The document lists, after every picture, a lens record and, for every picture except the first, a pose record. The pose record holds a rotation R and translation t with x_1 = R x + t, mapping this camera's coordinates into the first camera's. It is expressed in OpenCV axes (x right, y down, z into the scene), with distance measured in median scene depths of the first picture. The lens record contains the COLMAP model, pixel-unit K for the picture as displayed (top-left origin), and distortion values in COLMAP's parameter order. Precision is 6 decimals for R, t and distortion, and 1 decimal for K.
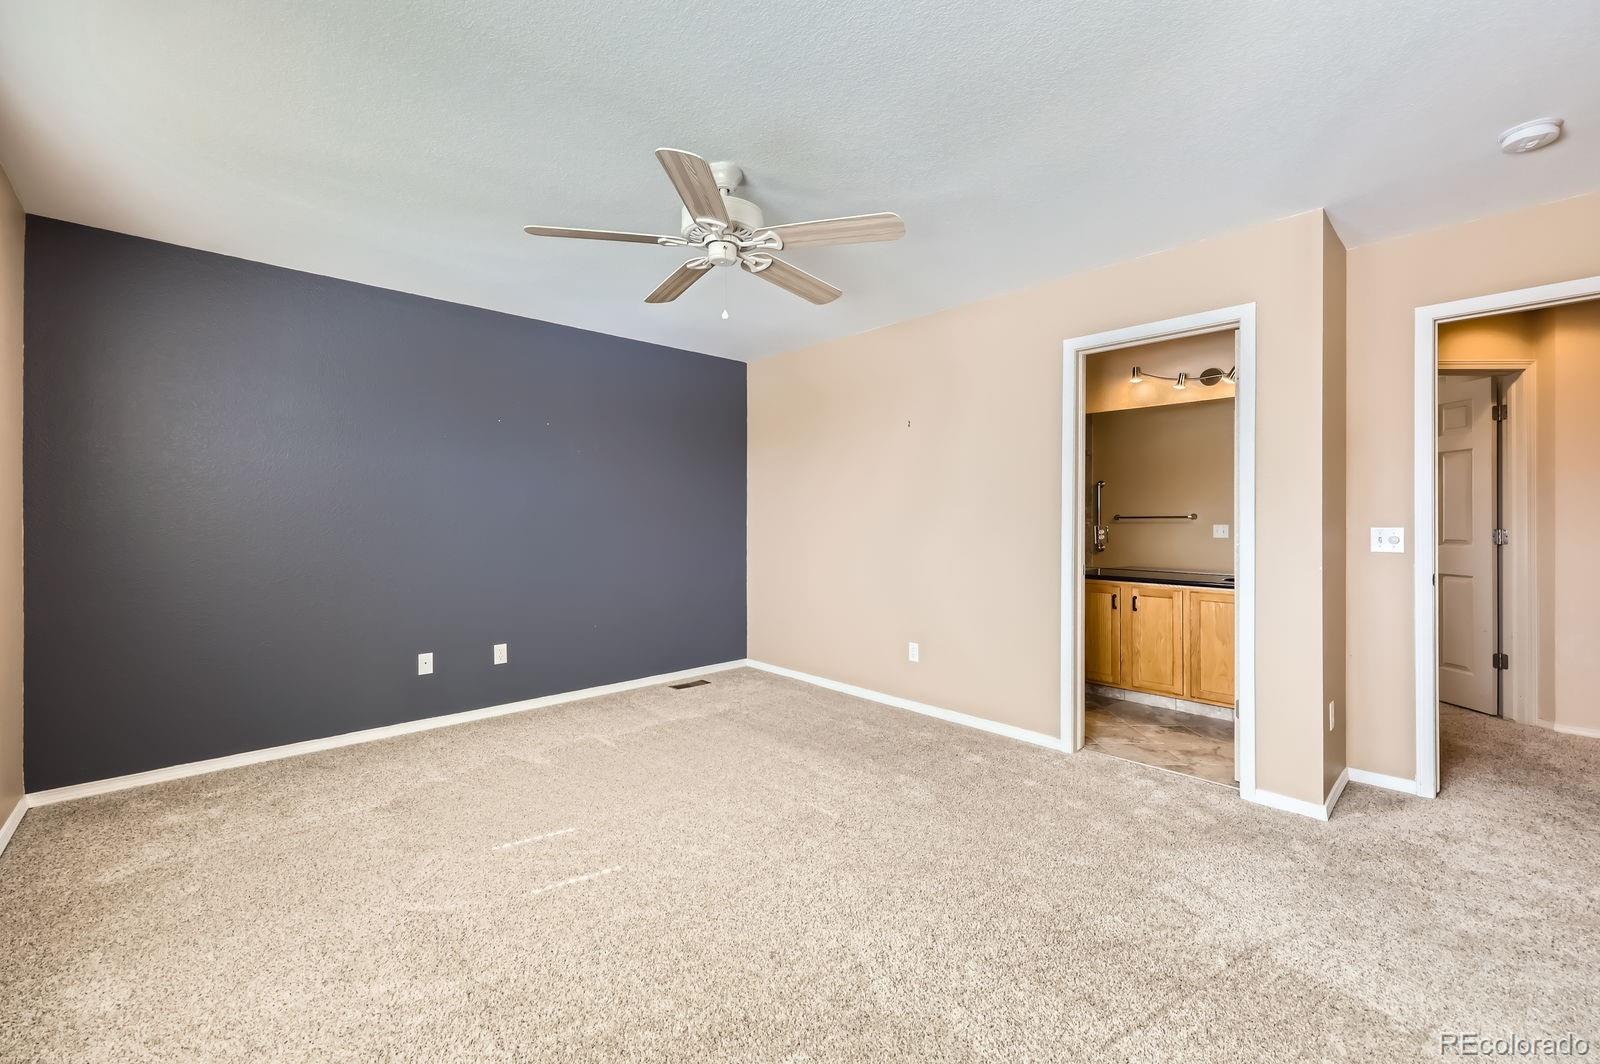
lens RADIAL K [[650.5, 0, 803.7], [0, 650.5, 519.3], [0, 0, 1]] dist [-0.001642, 0.000358]
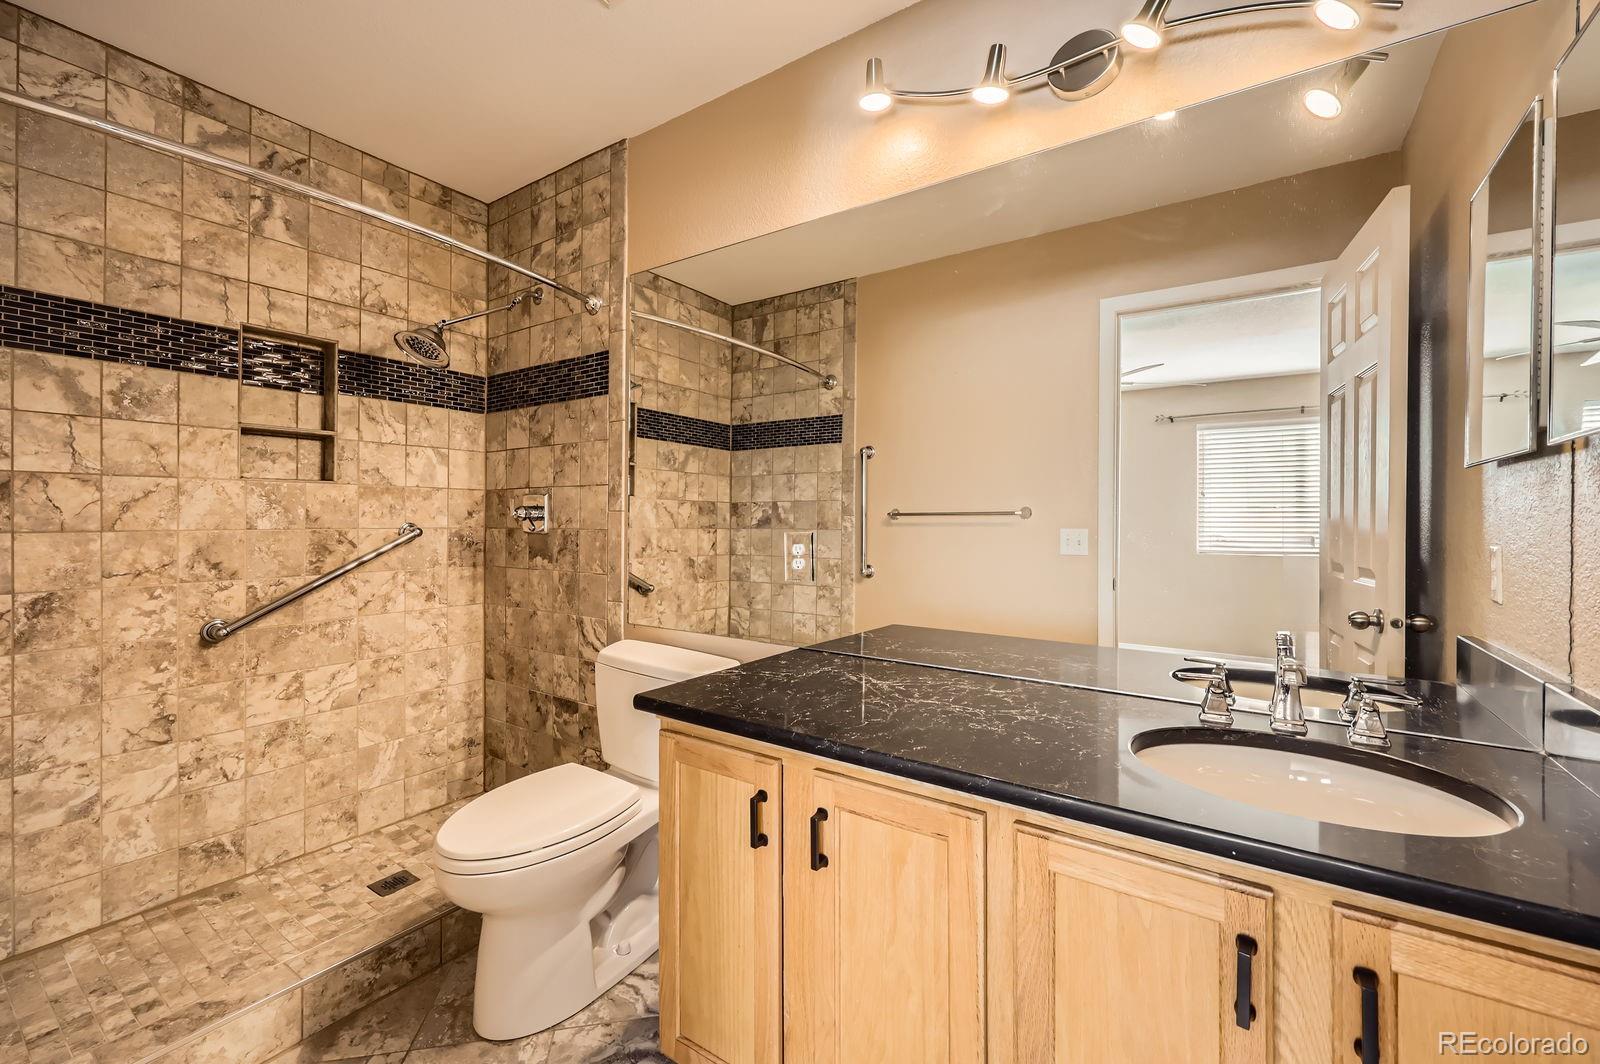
lens RADIAL K [[650.5, 0, 800.7], [0, 650.5, 526.2], [0, 0, 1]] dist [-0.001642, 0.000358]
pose [[0.978103, 0.000057, 0.208120, 0.437759], [-0.002156, 0.999949, 0.009857, 0.003091], [-0.208109, -0.010090, 0.978054, 0.733673]]
